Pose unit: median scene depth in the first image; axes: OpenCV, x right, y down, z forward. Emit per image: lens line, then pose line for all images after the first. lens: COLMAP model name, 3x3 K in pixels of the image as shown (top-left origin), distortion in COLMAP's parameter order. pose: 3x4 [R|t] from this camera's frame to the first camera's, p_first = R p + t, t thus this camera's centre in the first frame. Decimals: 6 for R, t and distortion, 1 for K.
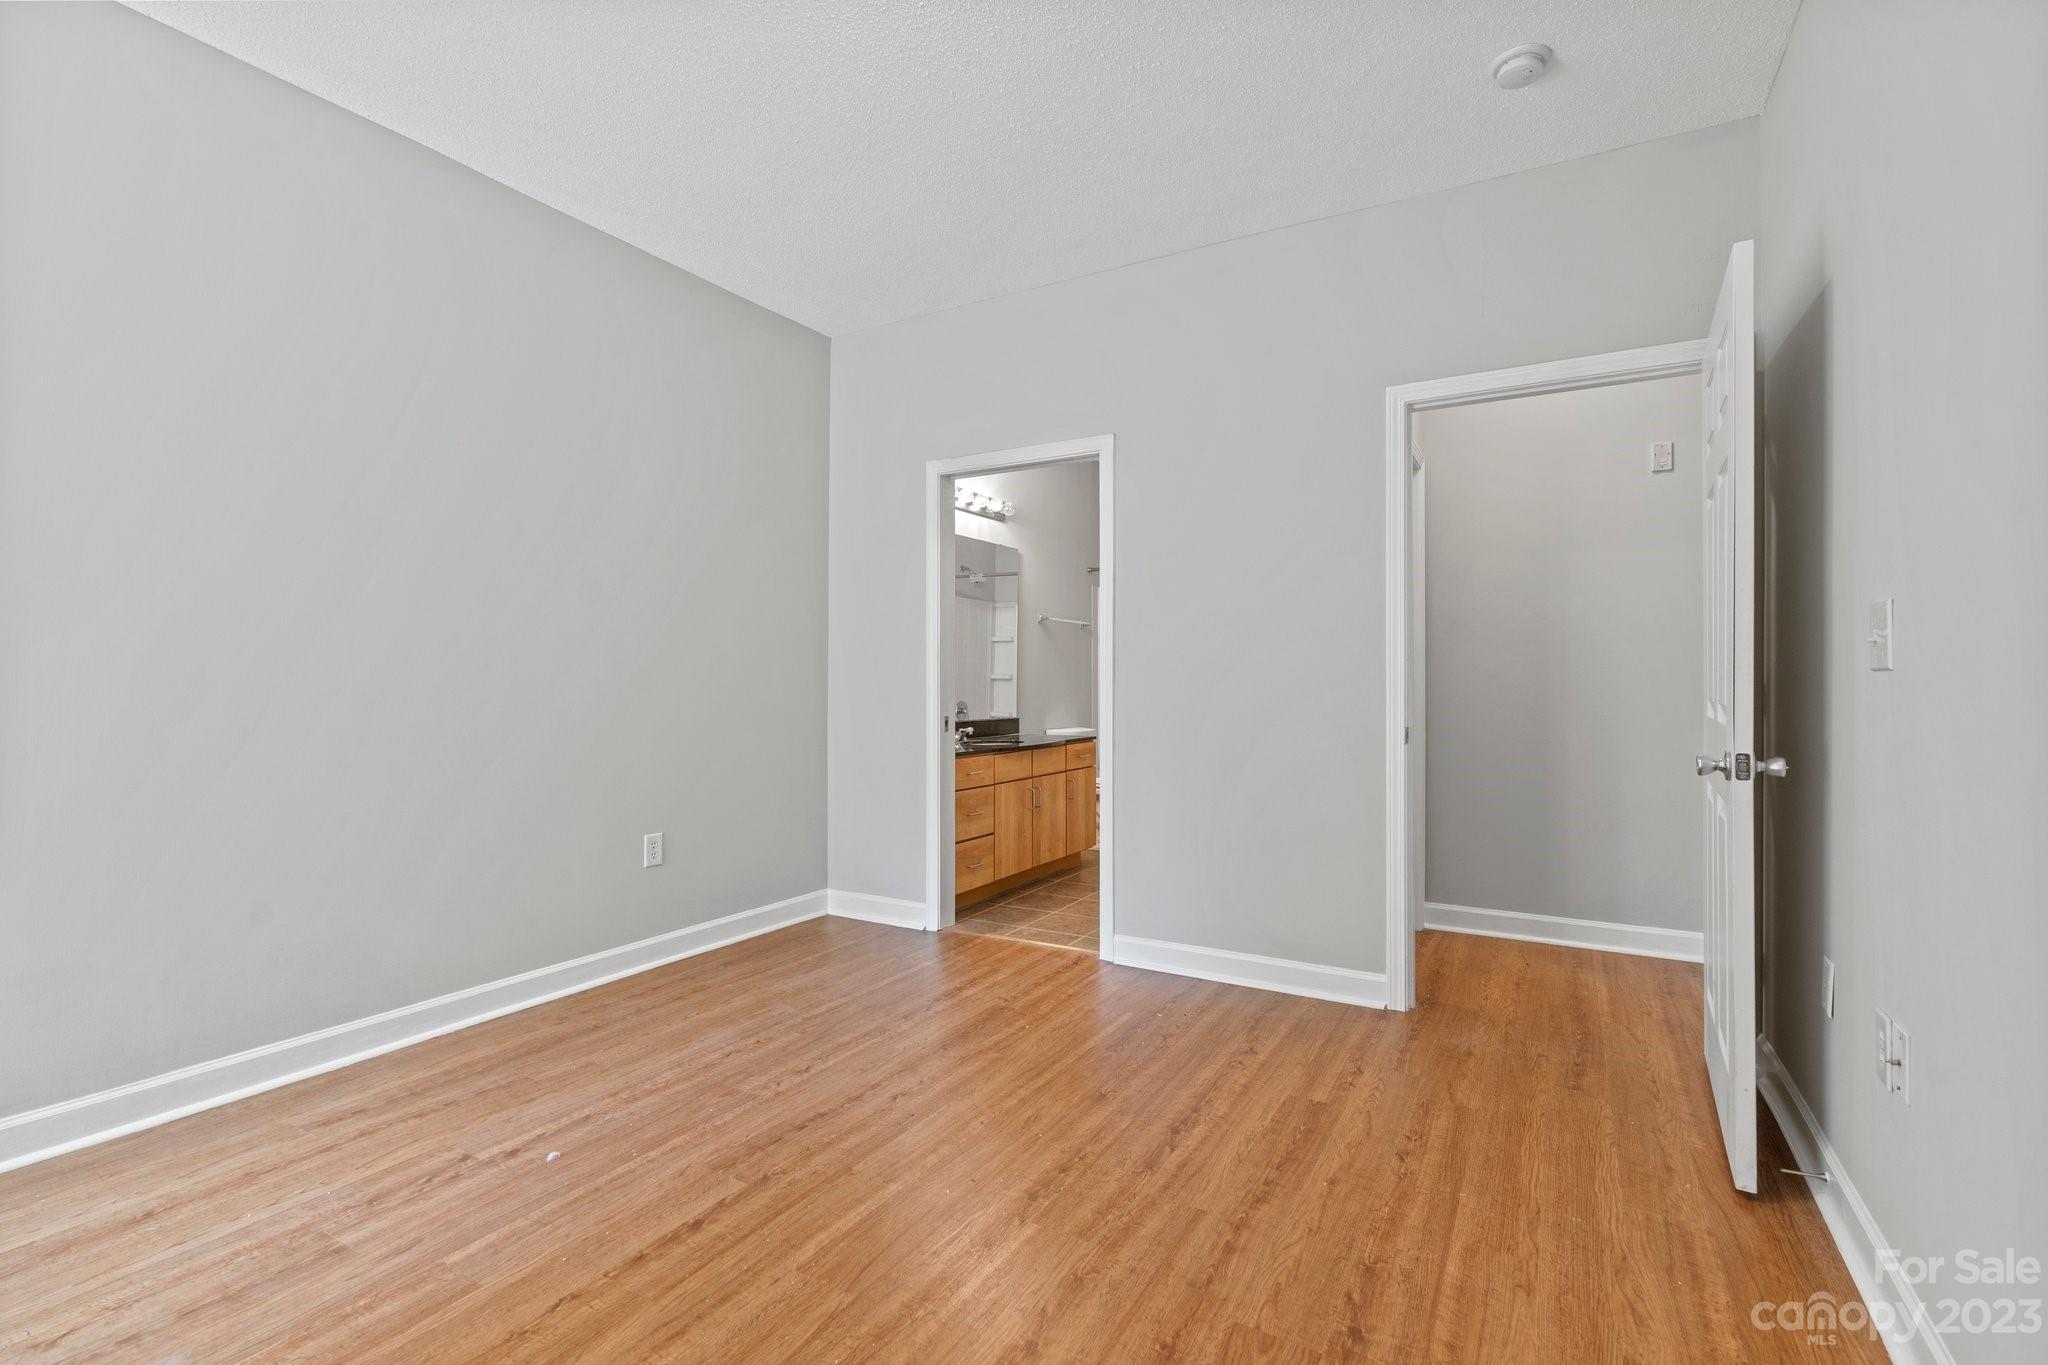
lens RADIAL K [[924.5, 0, 1031.1], [0, 924.5, 677.4], [0, 0, 1]] dist [-0.011051, 0.004545]
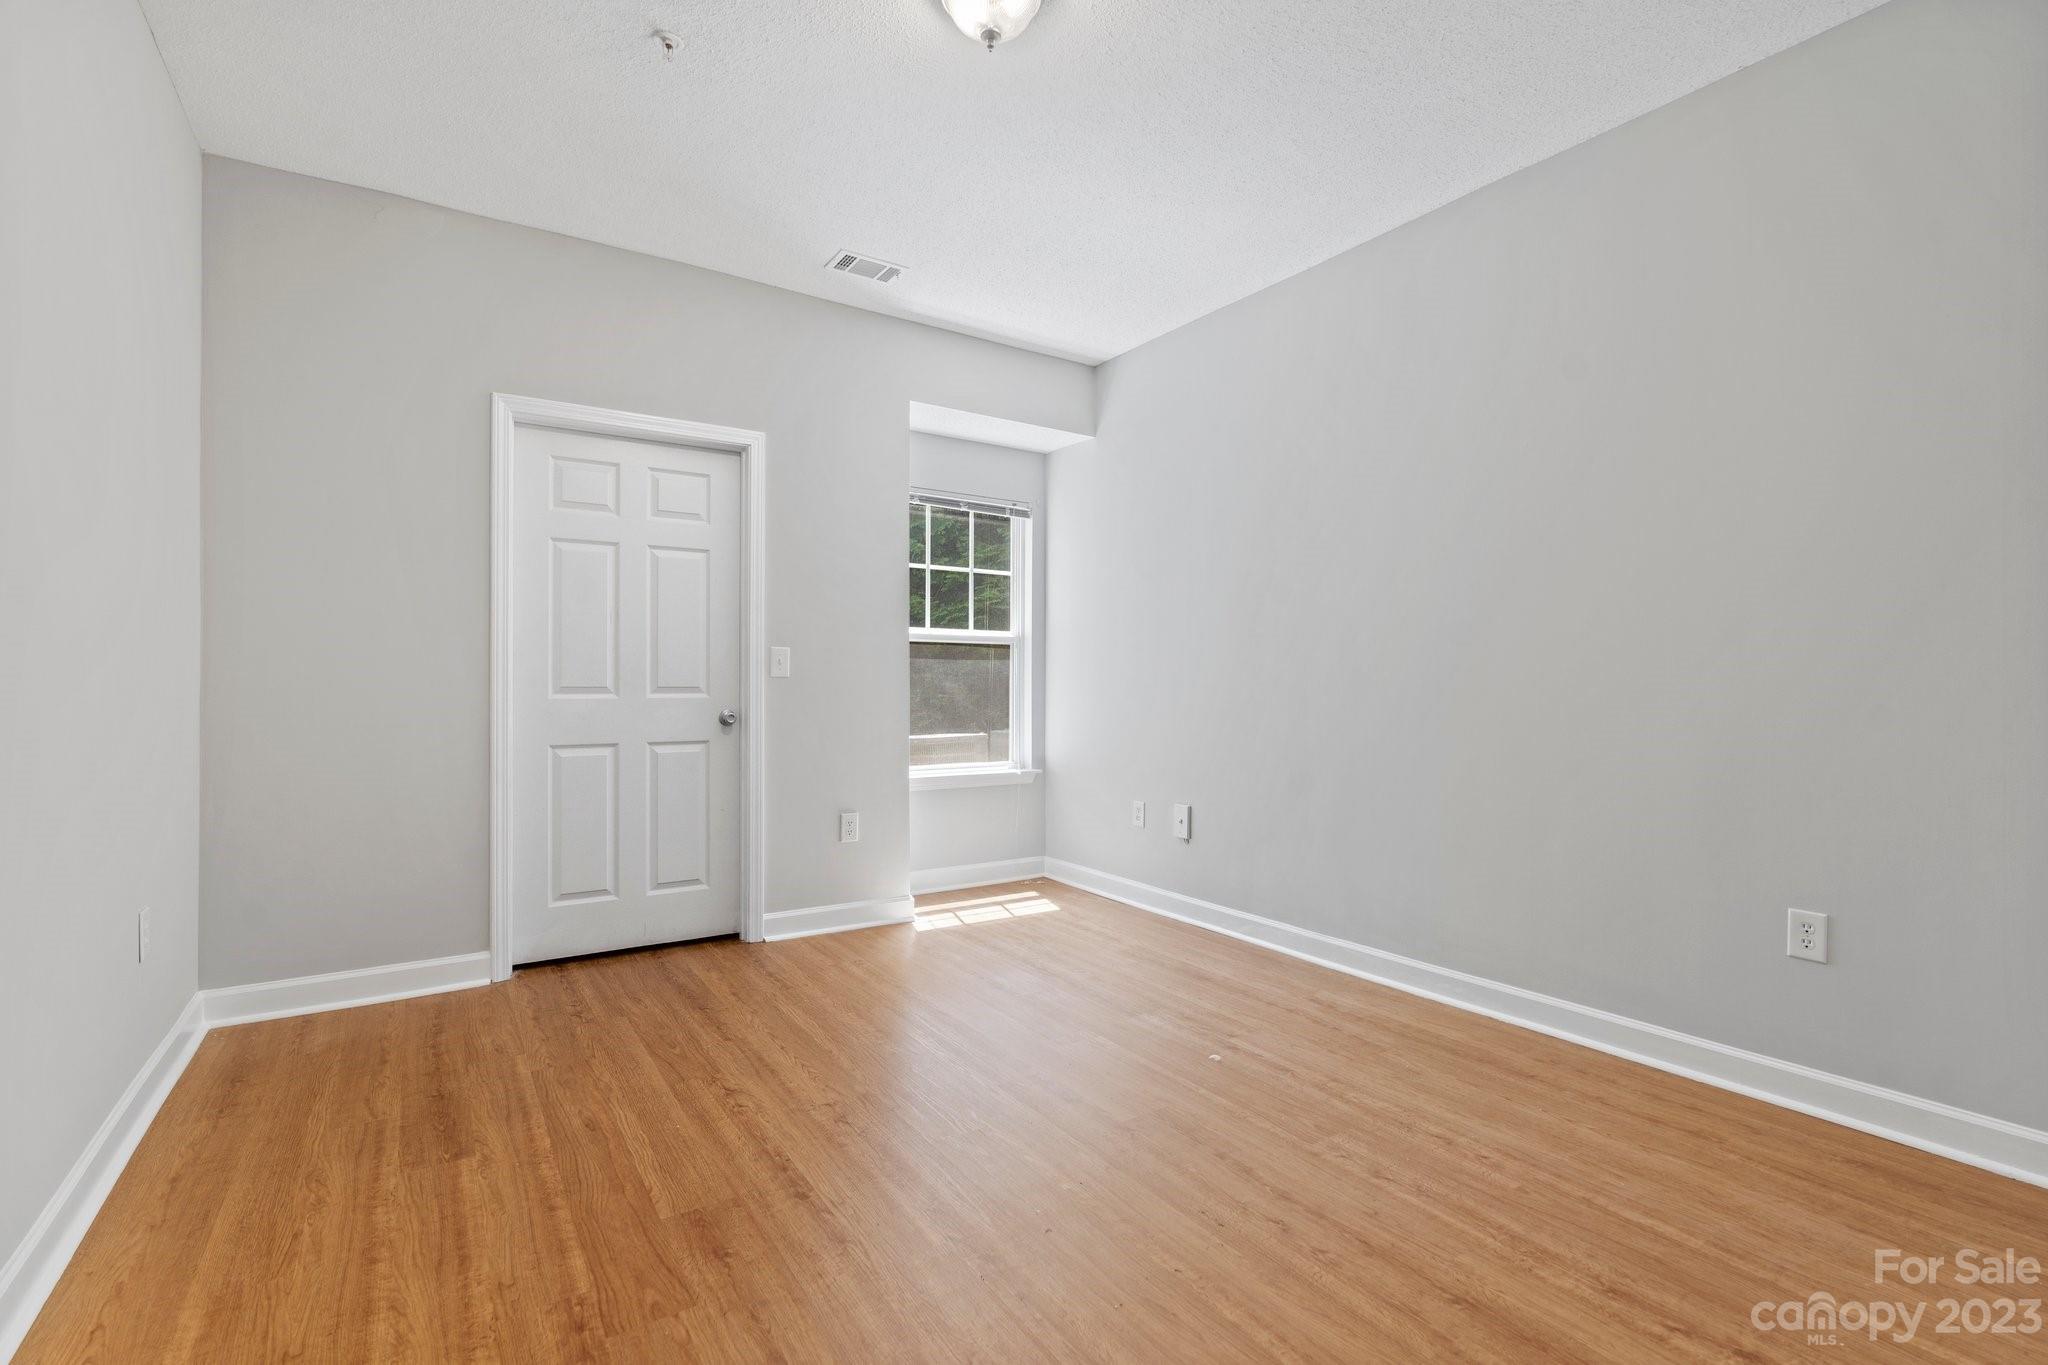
lens RADIAL K [[924.5, 0, 1025.2], [0, 924.5, 677.6], [0, 0, 1]] dist [-0.011051, 0.004545]
pose [[-0.450344, -0.010456, -0.892794, 0.552824], [0.001304, 0.999923, -0.012368, 0.012089], [0.892854, -0.006735, -0.450296, 1.015053]]
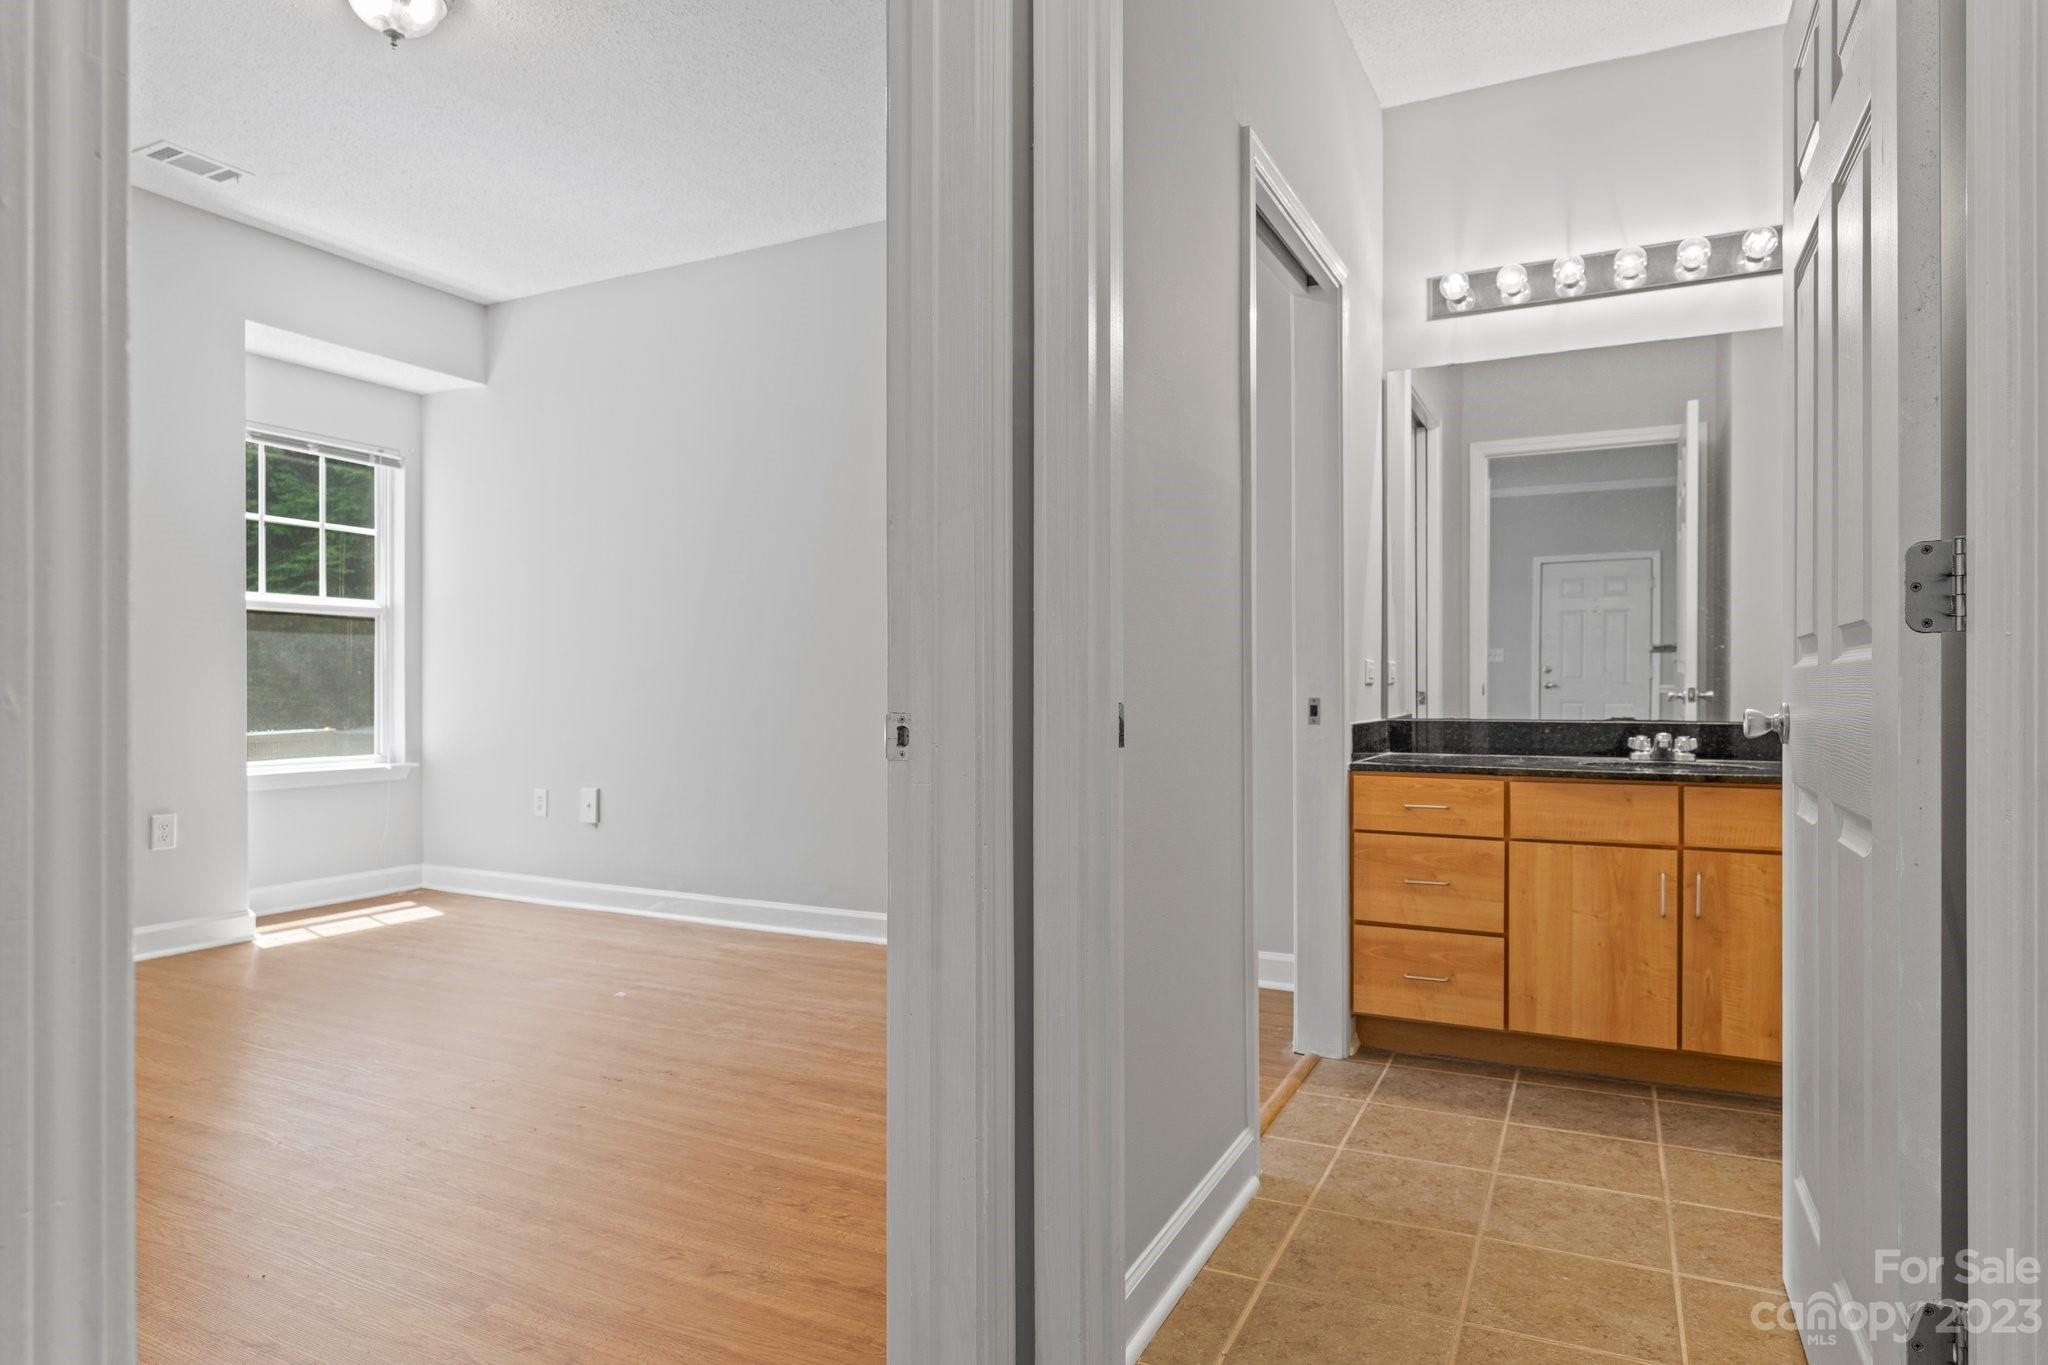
lens RADIAL K [[1187.6, 0, 1033.6], [0, 1187.6, 681.4], [0, 0, 1]] dist [0.002673, 0.000313]
pose [[0.054581, -0.004875, -0.998497, 0.972583], [0.008005, 0.999958, -0.004444, 0.049827], [0.998477, -0.007751, 0.054618, 1.152827]]
